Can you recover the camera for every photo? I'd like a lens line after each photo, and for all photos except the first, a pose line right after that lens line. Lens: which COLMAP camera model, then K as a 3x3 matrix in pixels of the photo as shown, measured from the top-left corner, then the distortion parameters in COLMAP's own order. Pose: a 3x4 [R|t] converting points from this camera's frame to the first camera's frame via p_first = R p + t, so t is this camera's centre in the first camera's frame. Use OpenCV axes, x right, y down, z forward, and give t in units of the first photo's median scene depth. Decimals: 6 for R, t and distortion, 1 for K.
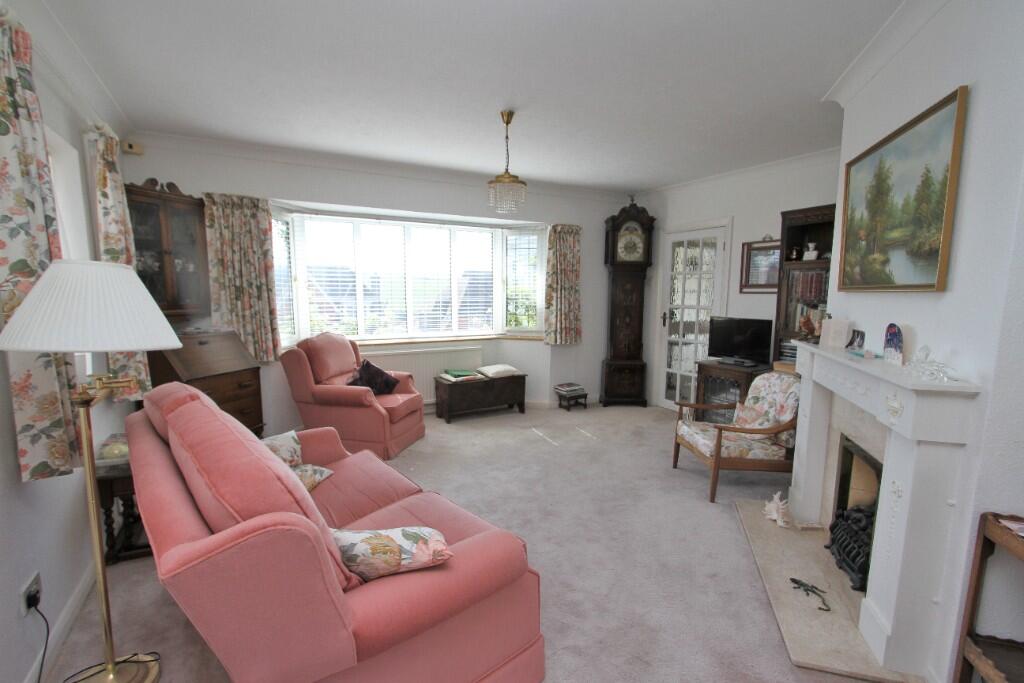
lens RADIAL K [[466.2, 0, 520.3], [0, 466.2, 347.9], [0, 0, 1]] dist [-0.013896, 0.000494]
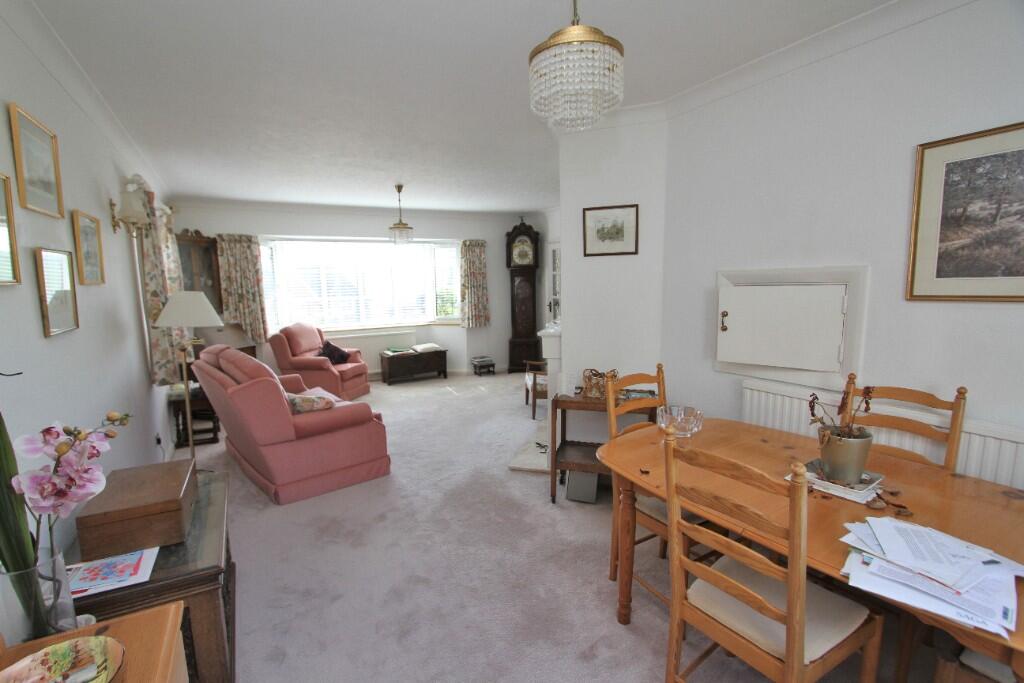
lens RADIAL K [[466.2, 0, 502.9], [0, 466.2, 339.7], [0, 0, 1]] dist [-0.013896, 0.000494]
pose [[0.999462, -0.027558, -0.017769, 0.236064], [0.027587, 0.999618, 0.001403, 0.034263], [0.017723, -0.001892, 0.999841, -0.432579]]
